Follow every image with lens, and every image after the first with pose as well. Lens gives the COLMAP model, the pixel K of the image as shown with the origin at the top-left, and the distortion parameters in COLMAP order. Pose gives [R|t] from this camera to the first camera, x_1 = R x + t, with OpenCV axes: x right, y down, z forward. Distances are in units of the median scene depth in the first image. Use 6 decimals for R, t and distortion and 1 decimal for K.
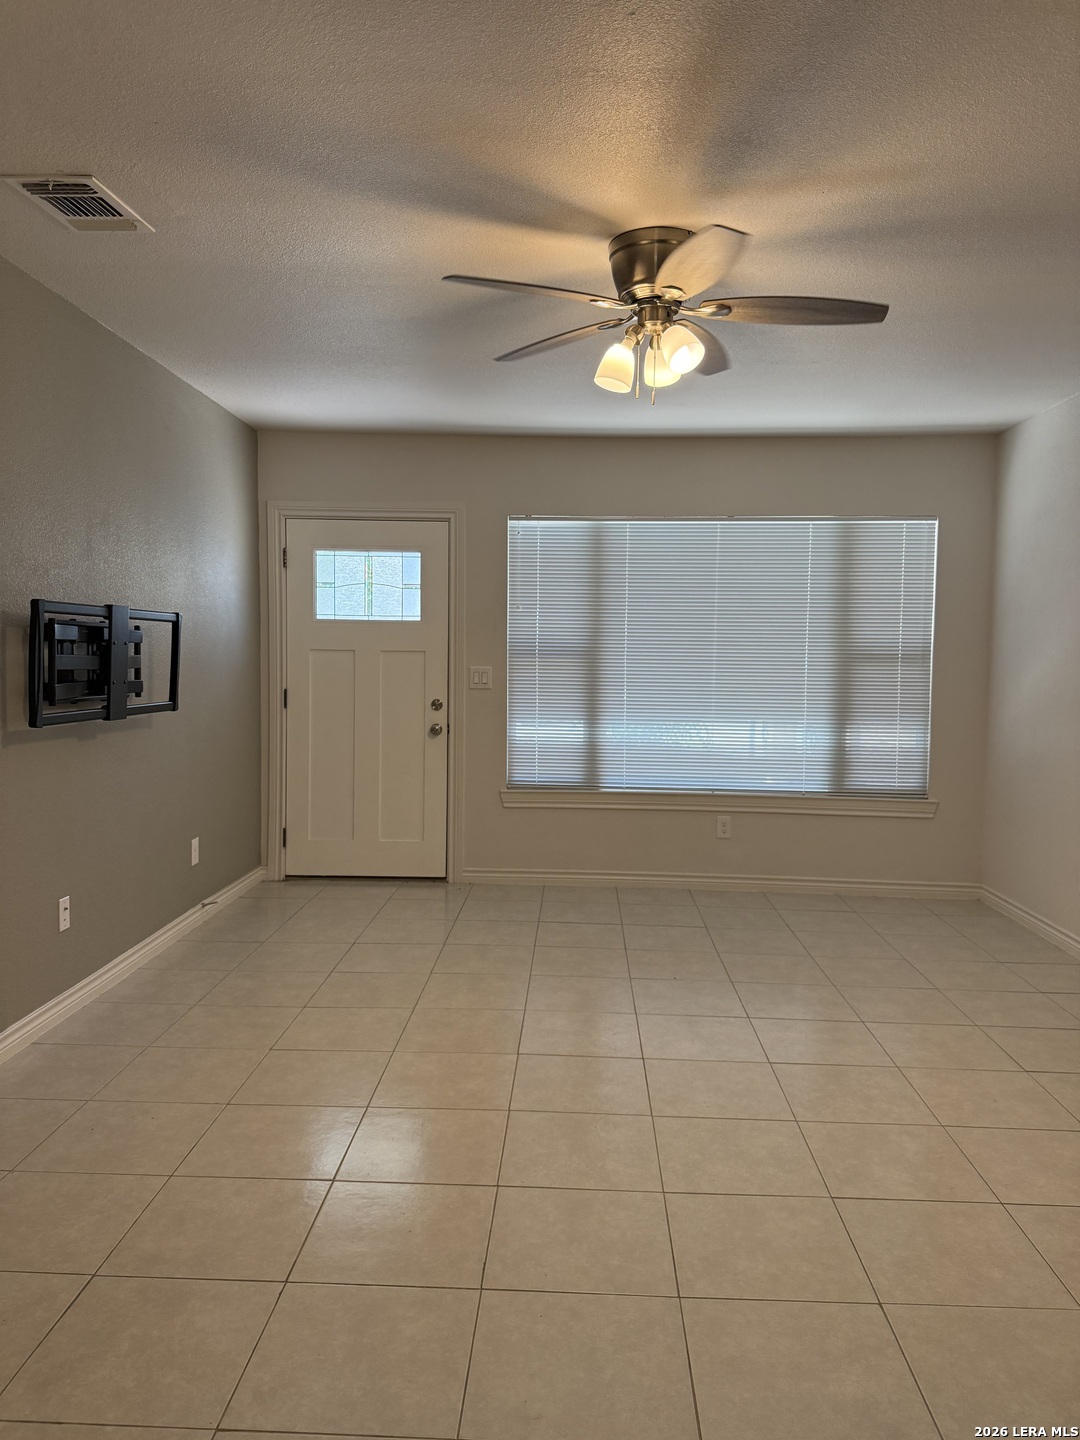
lens RADIAL K [[1002.3, 0, 546.4], [0, 1002.3, 709.9], [0, 0, 1]] dist [0.117785, -0.191685]
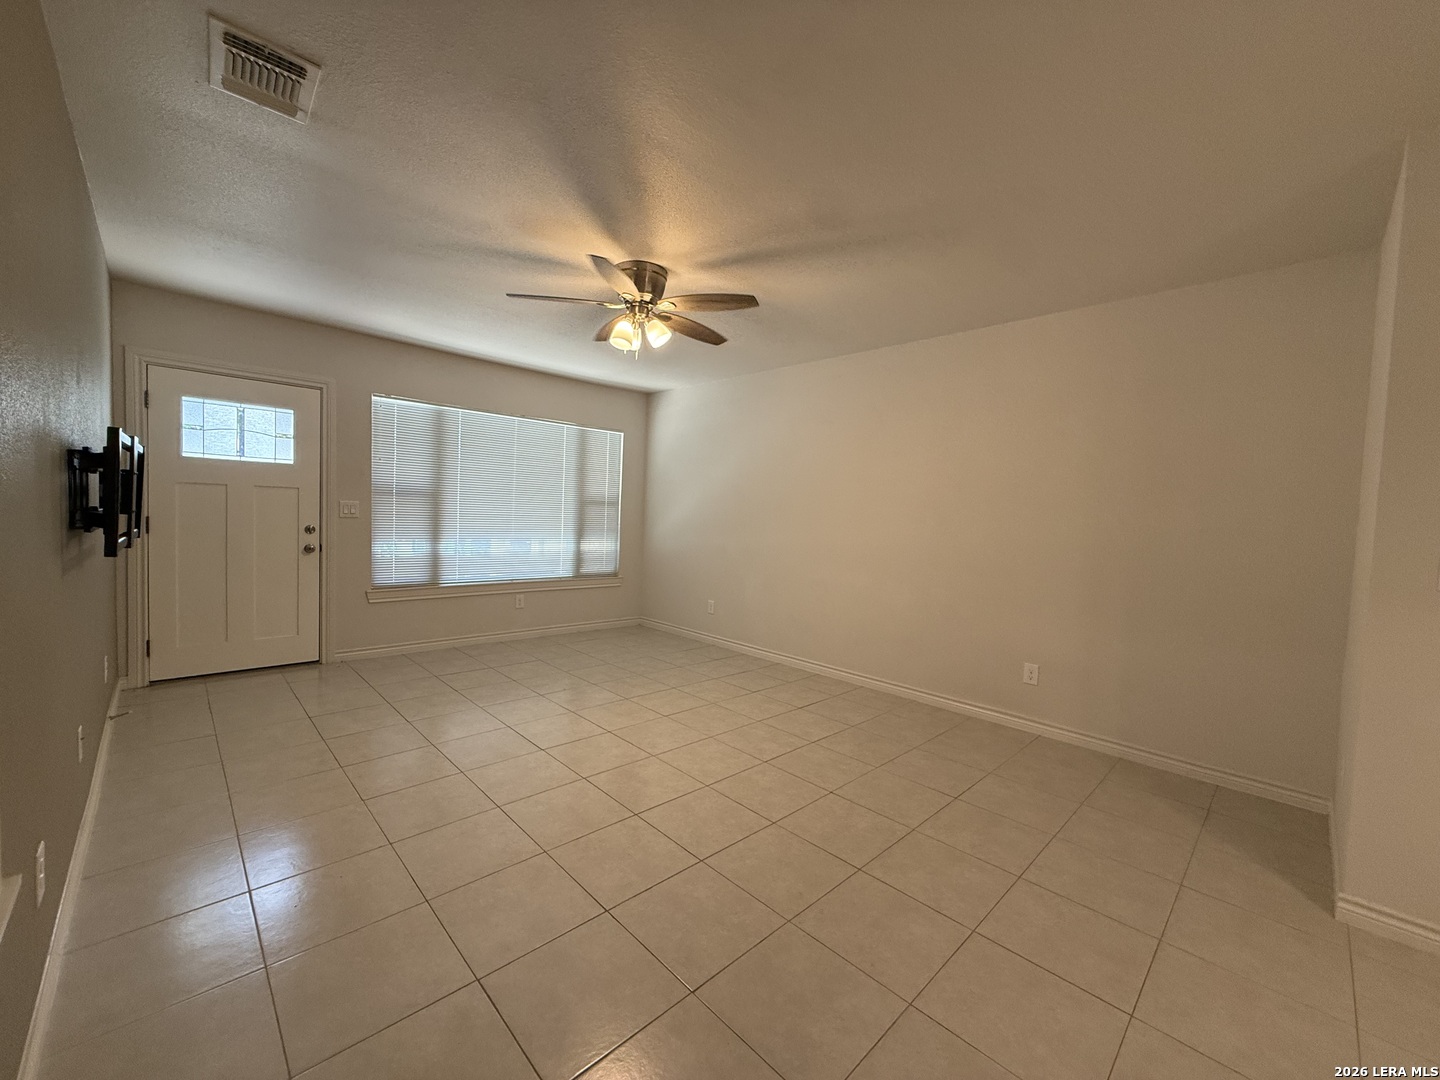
lens RADIAL K [[574.2, 0, 713.8], [0, 574.2, 538.1], [0, 0, 1]] dist [-0.001333, 0.000350]
pose [[0.694796, -0.017096, 0.719003, -0.282652], [0.005134, 0.999810, 0.018812, -0.005210], [-0.719188, -0.009379, 0.694752, 0.108563]]
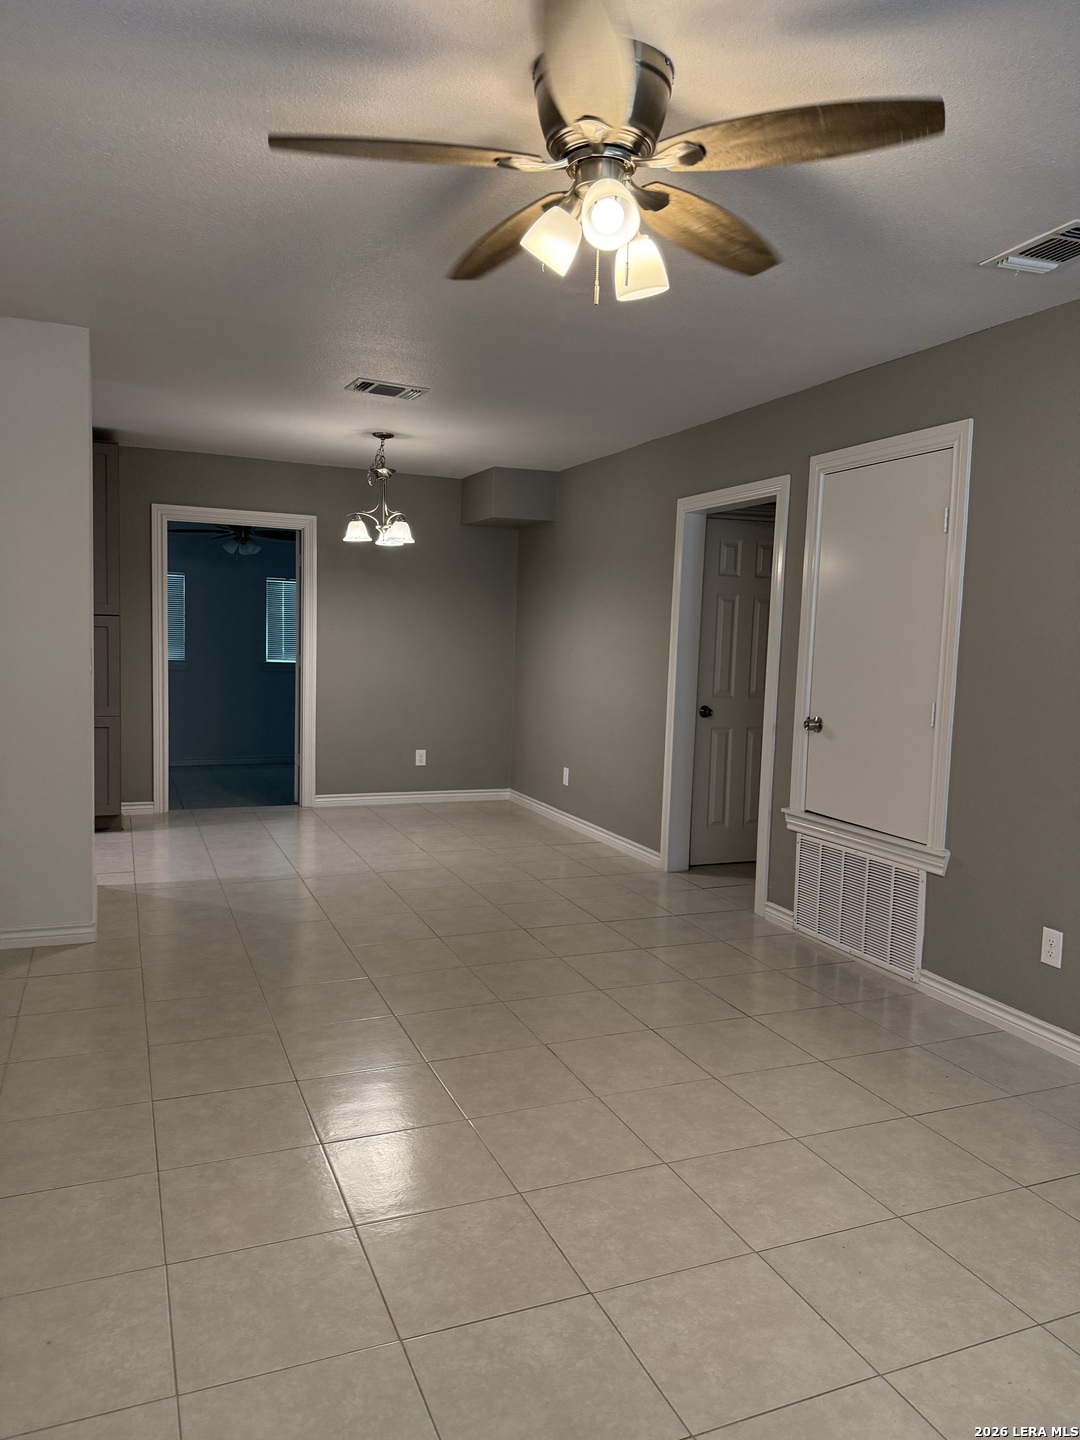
lens RADIAL K [[1002.3, 0, 546.4], [0, 1002.3, 709.9], [0, 0, 1]] dist [0.117785, -0.191685]
pose [[-0.905037, -0.005033, -0.425303, 0.230955], [-0.060672, 0.991232, 0.117378, -0.055772], [0.420984, 0.132036, -0.897407, 0.883571]]
